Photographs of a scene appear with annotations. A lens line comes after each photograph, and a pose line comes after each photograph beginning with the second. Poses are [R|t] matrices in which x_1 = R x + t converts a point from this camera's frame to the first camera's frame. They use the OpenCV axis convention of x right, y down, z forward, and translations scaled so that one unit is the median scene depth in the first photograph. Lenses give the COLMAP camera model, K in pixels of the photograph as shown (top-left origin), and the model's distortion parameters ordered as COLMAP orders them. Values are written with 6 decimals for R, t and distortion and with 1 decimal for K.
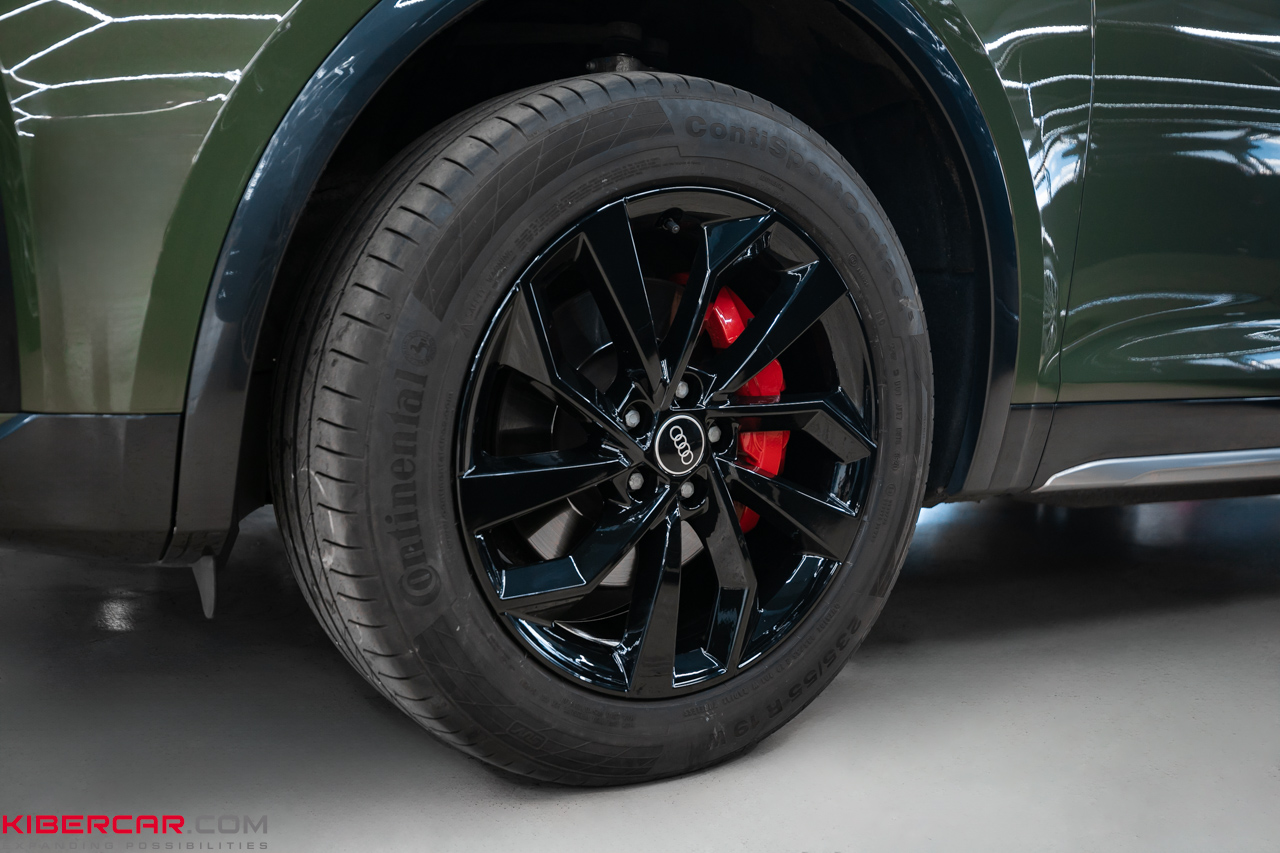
lens RADIAL K [[1181.3, 0, 640.0], [0, 1181.3, 426.5], [0, 0, 1]] dist [0.040400, -0.001551]
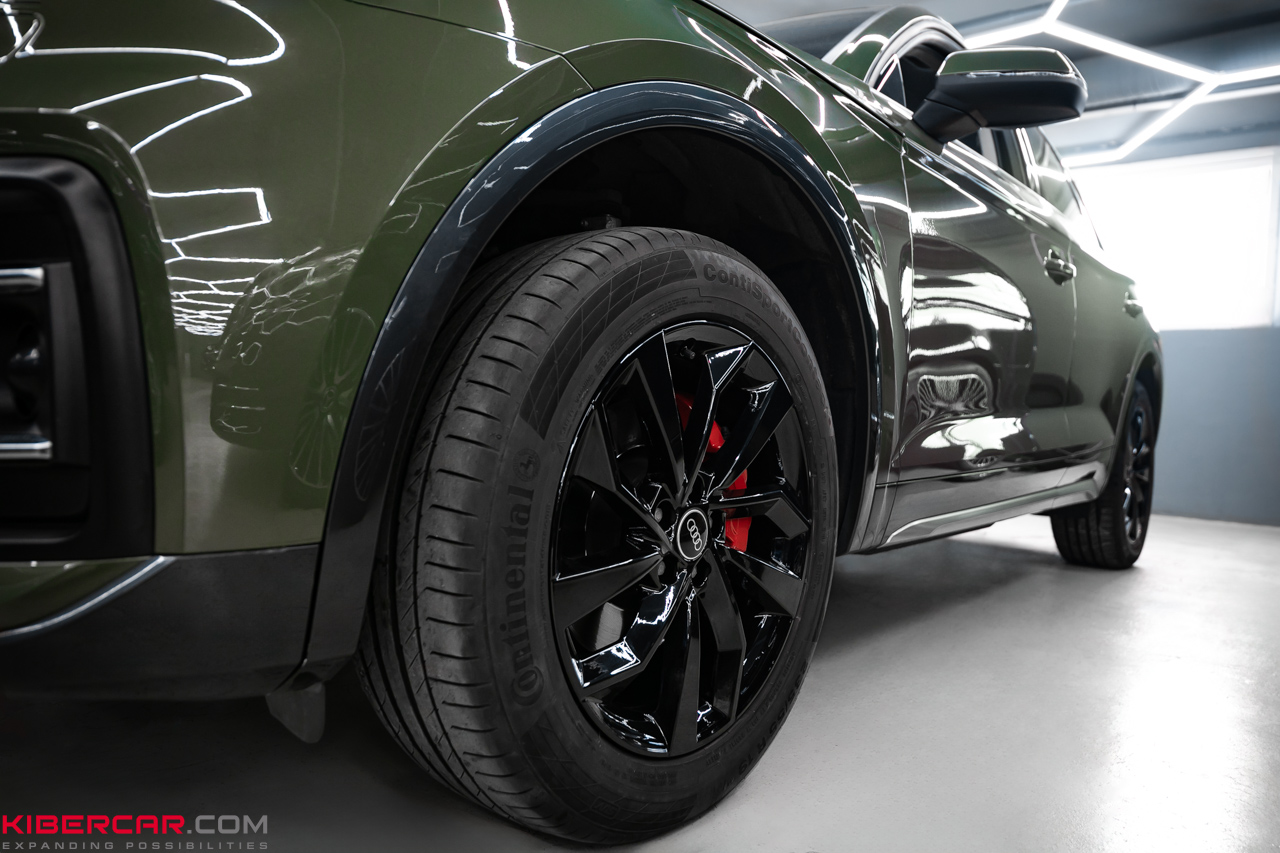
lens RADIAL K [[839.1, 0, 647.9], [0, 839.1, 437.5], [0, 0, 1]] dist [0.000453, 0.000314]
pose [[0.957030, -0.034401, 0.287940, -0.288627], [0.055645, 0.996272, -0.065921, -0.033239], [-0.284598, 0.079111, 0.955377, 0.224419]]
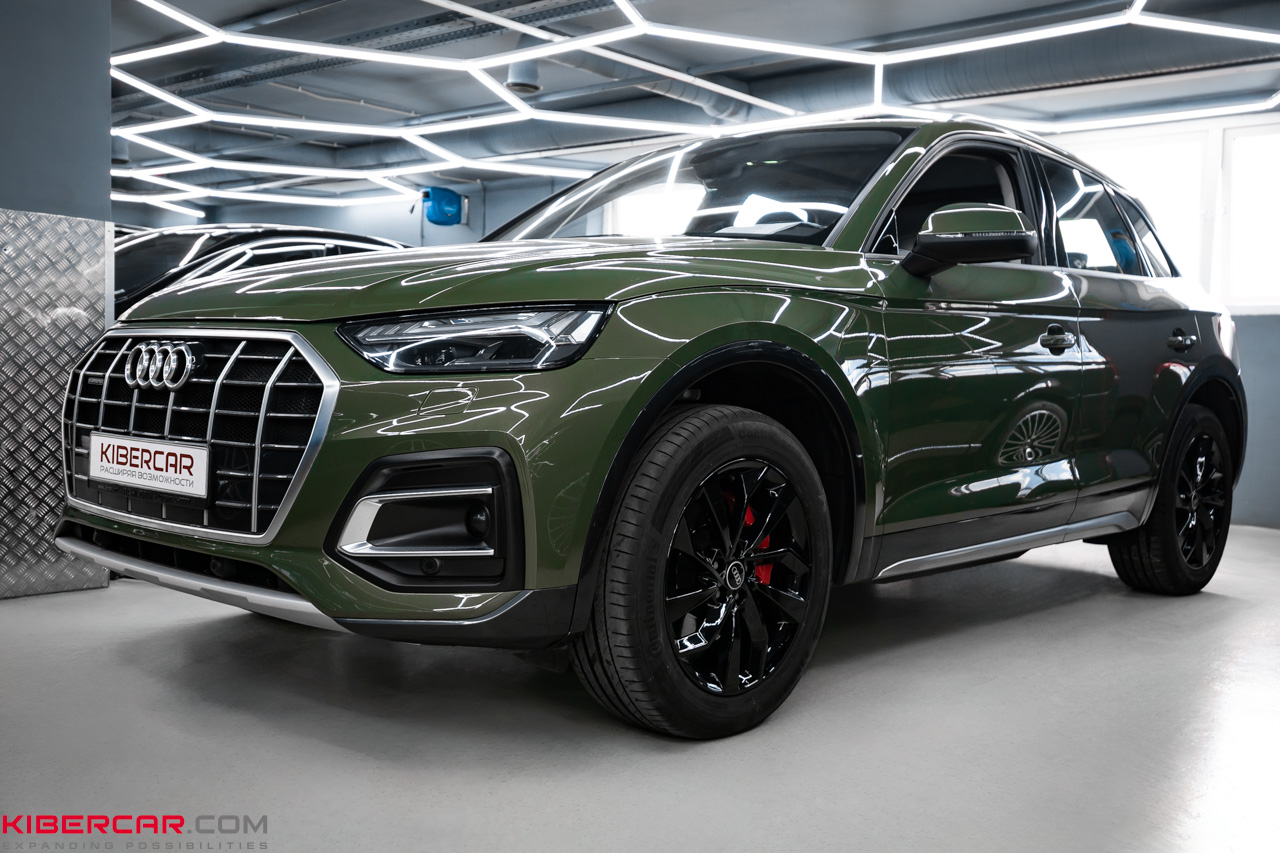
lens RADIAL K [[1244.8, 0, 637.7], [0, 1244.8, 467.1], [0, 0, 1]] dist [0.056454, -0.001538]
pose [[0.971104, -0.060767, 0.230789, -0.746751], [0.067190, 0.997538, -0.020064, -0.169695], [-0.229001, 0.034991, 0.972797, -1.342580]]
